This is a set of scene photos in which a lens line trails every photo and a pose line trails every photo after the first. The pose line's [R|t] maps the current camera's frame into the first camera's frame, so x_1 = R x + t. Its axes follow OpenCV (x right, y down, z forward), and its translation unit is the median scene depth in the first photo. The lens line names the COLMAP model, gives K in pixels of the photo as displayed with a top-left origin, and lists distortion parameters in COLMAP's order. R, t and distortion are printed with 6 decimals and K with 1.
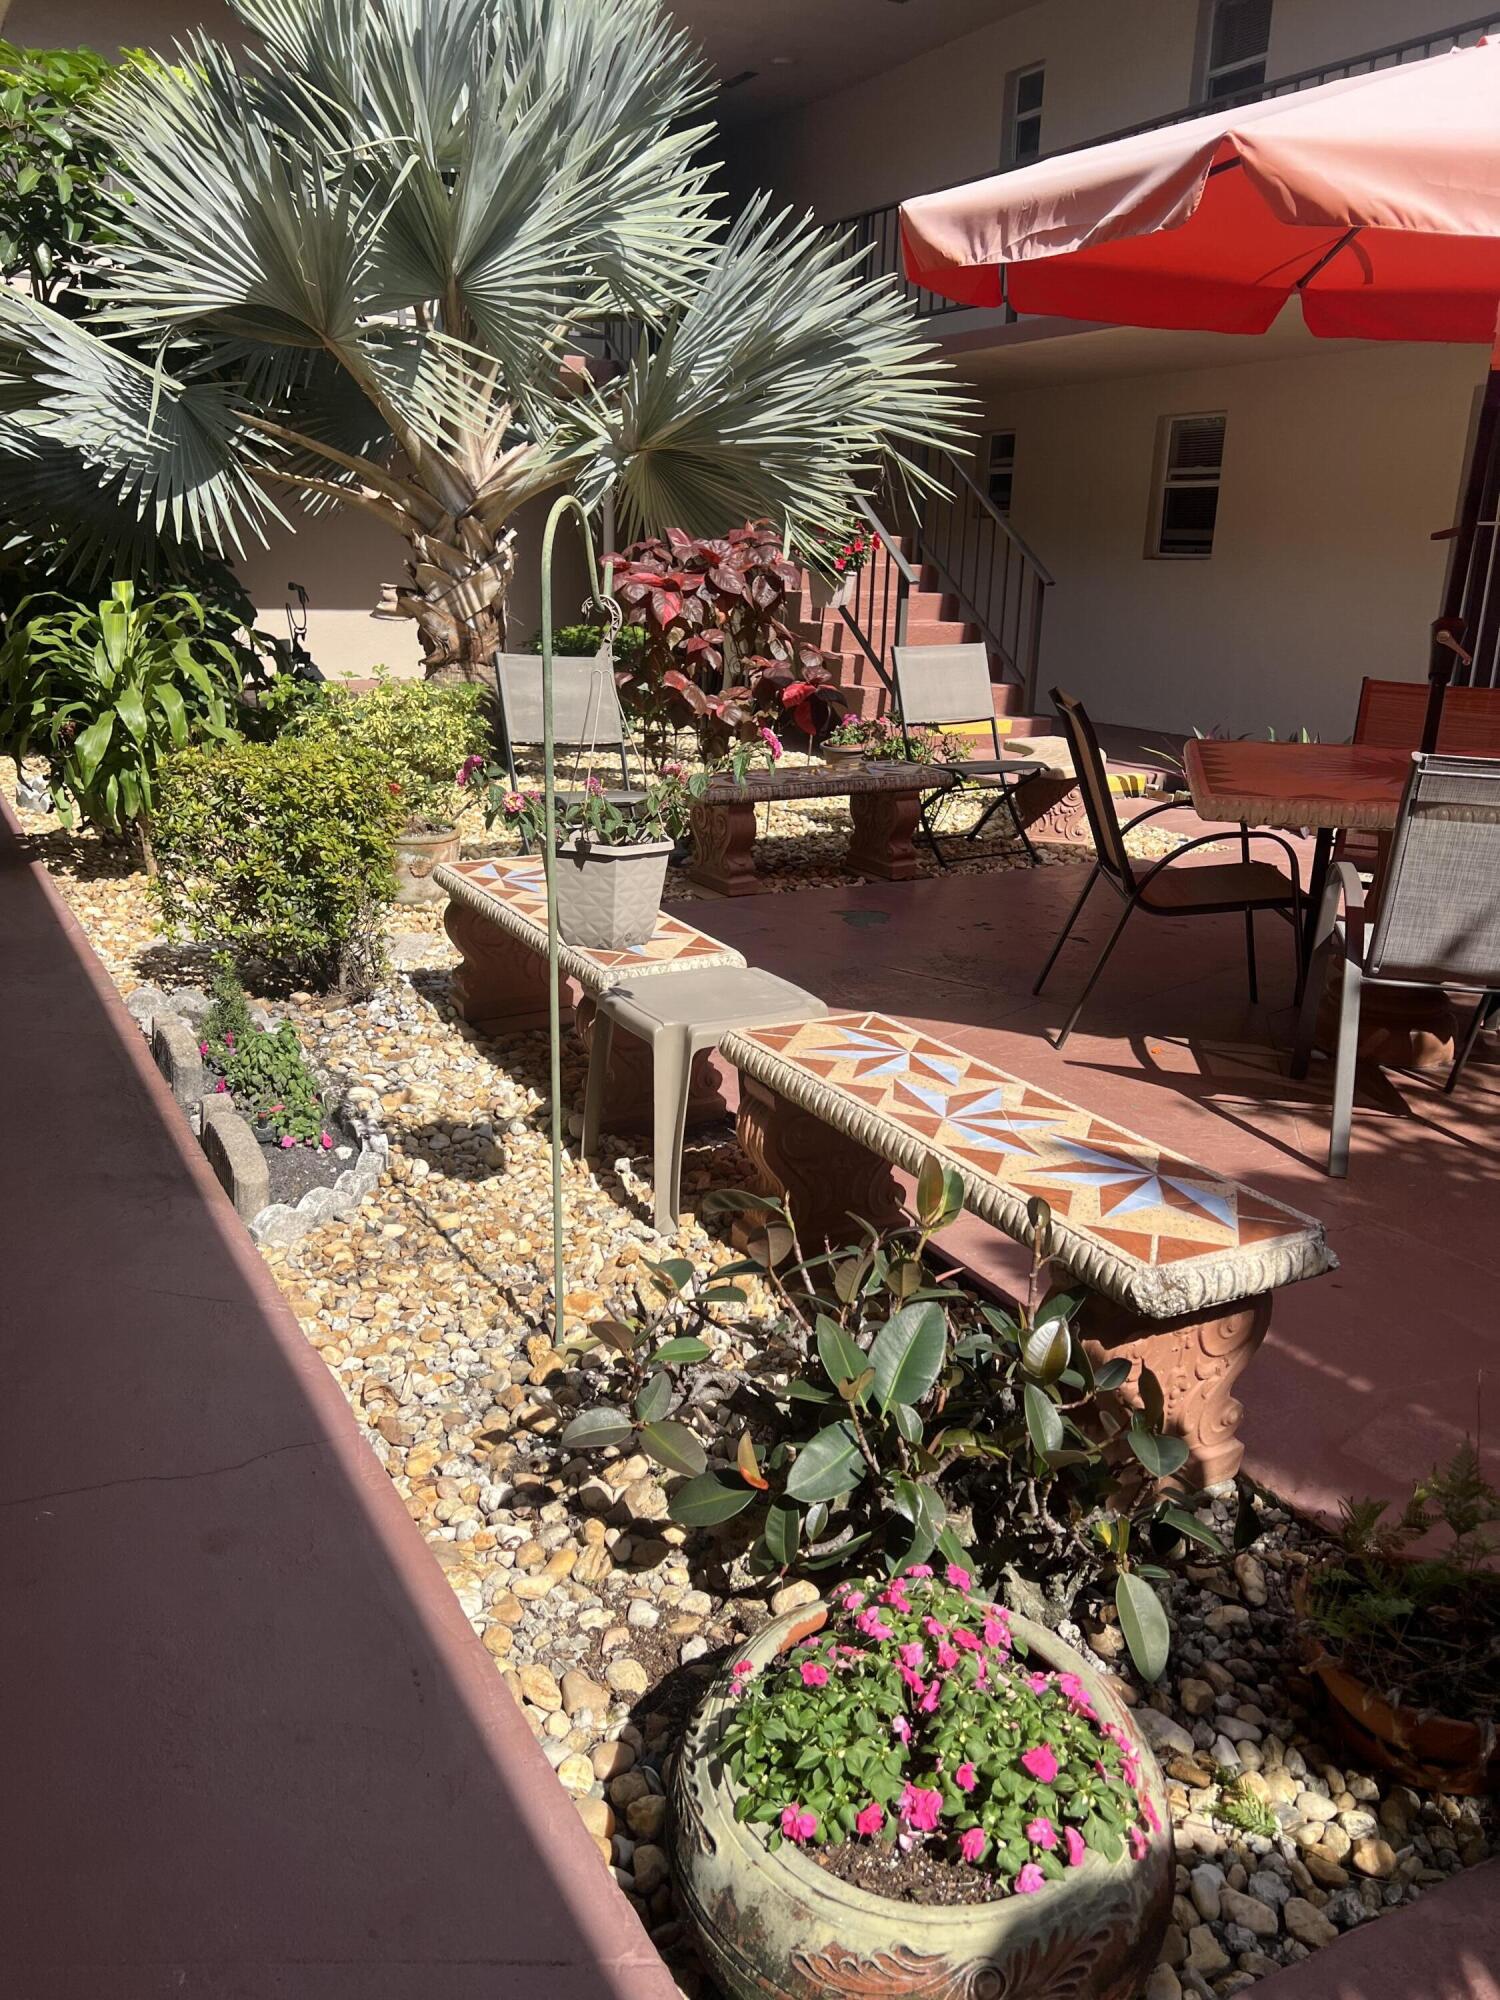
lens RADIAL K [[1518.9, 0, 748.8], [0, 1518.9, 1004.8], [0, 0, 1]] dist [-0.001404, -0.002490]
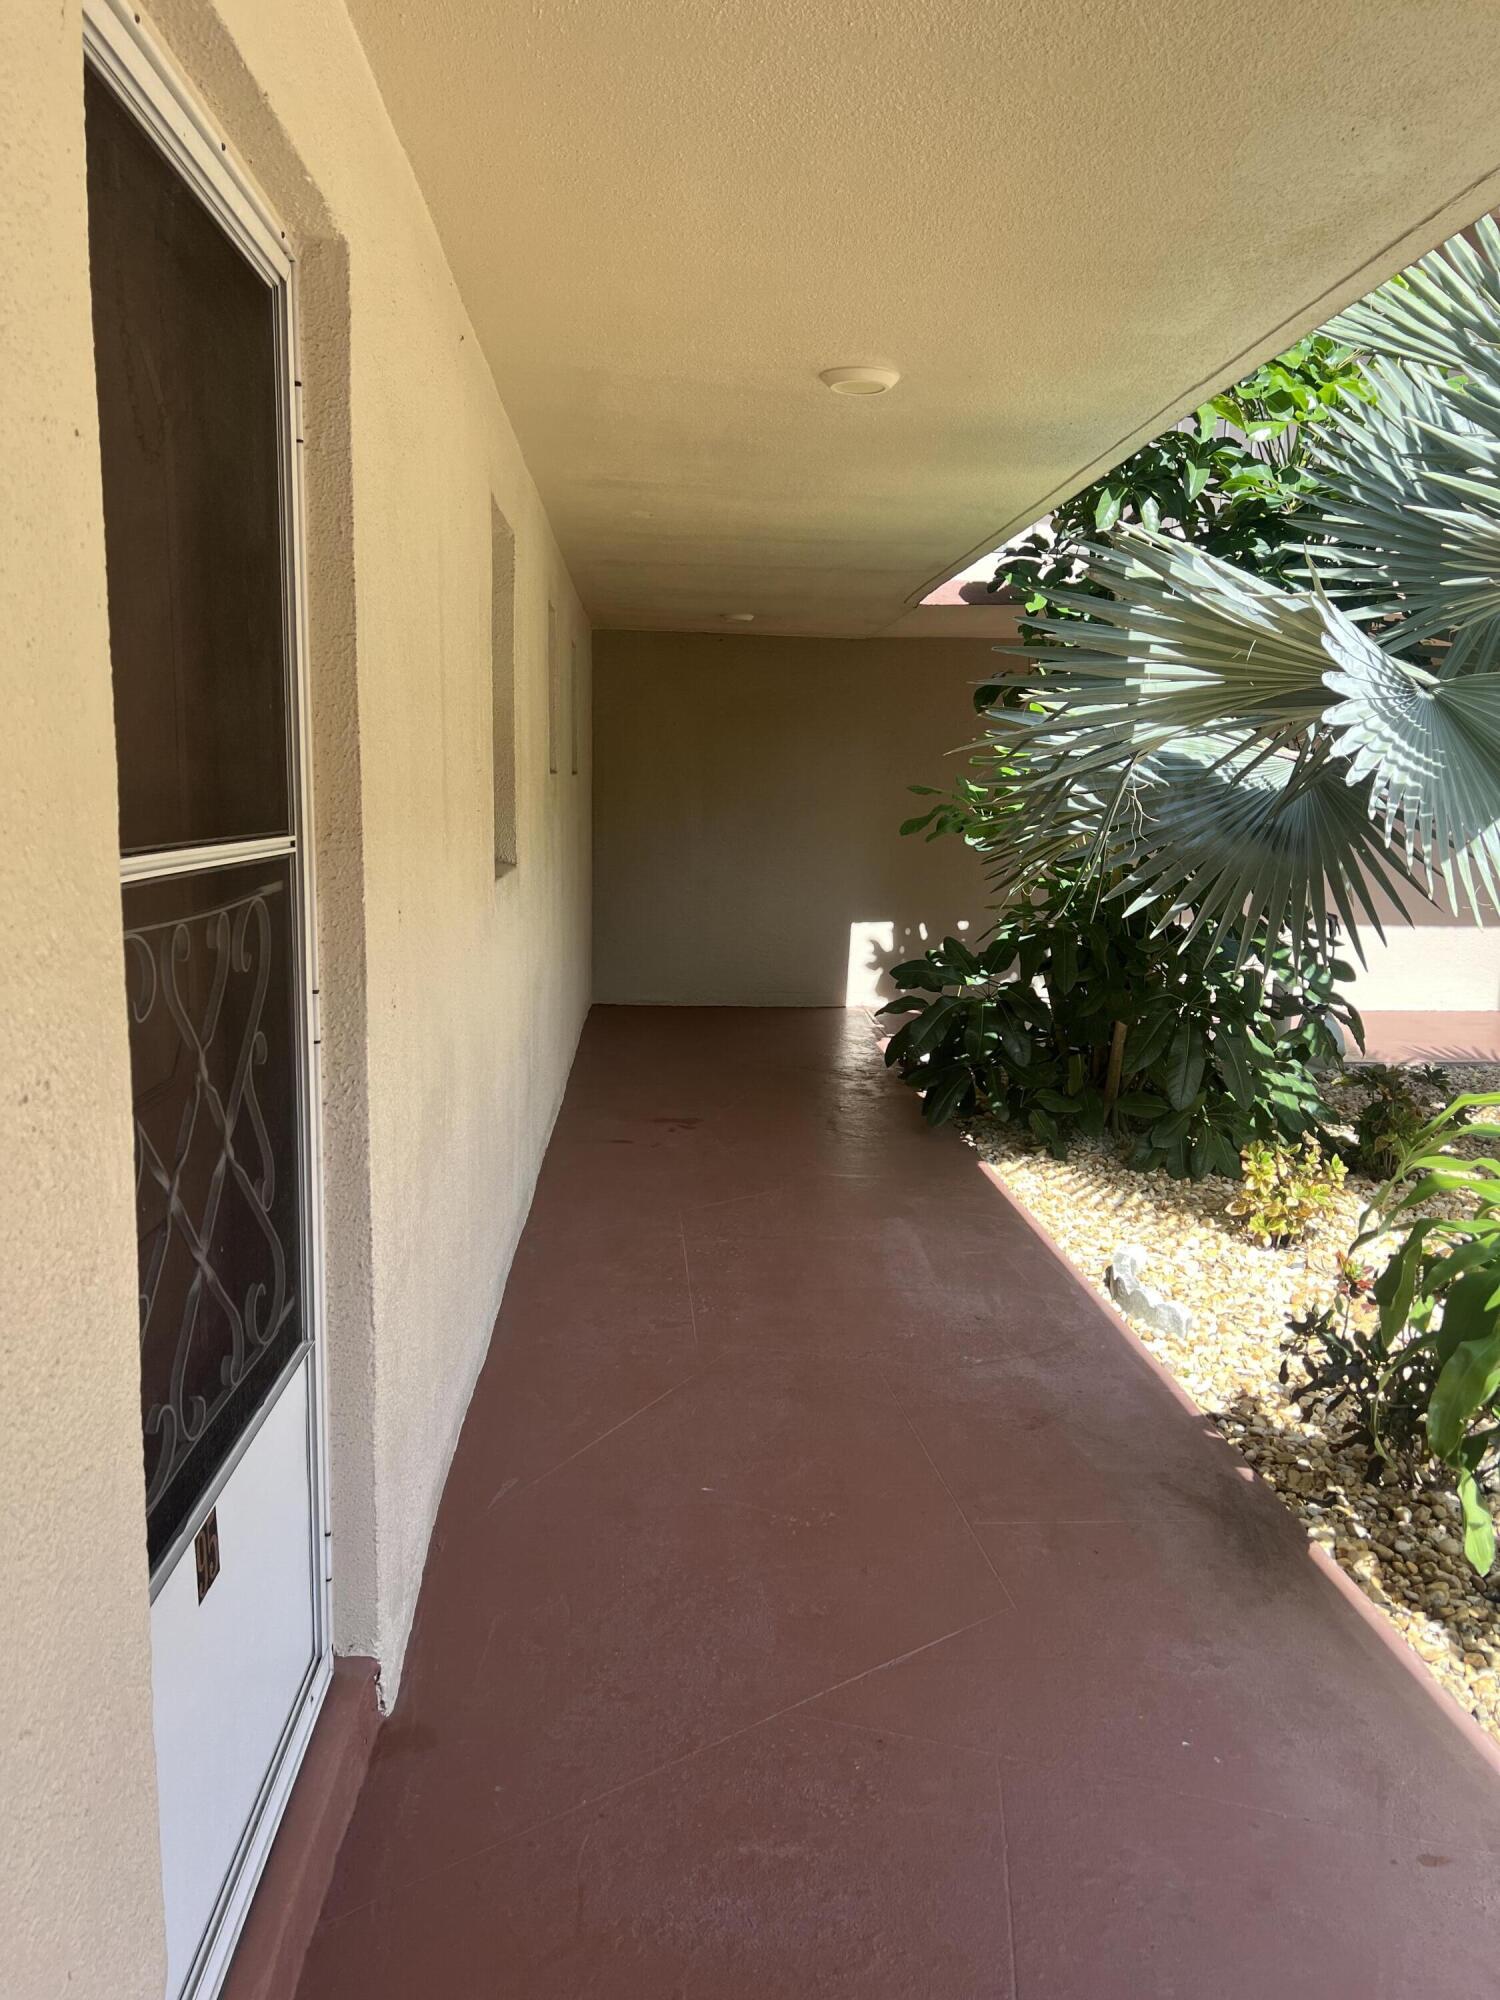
lens RADIAL K [[1518.9, 0, 749.6], [0, 1518.9, 999.3], [0, 0, 1]] dist [-0.001404, -0.002490]
pose [[0.897094, 0.041984, -0.439840, -0.347572], [-0.113397, 0.984009, -0.137358, -0.154234], [0.427040, 0.173099, 0.887510, 0.335764]]
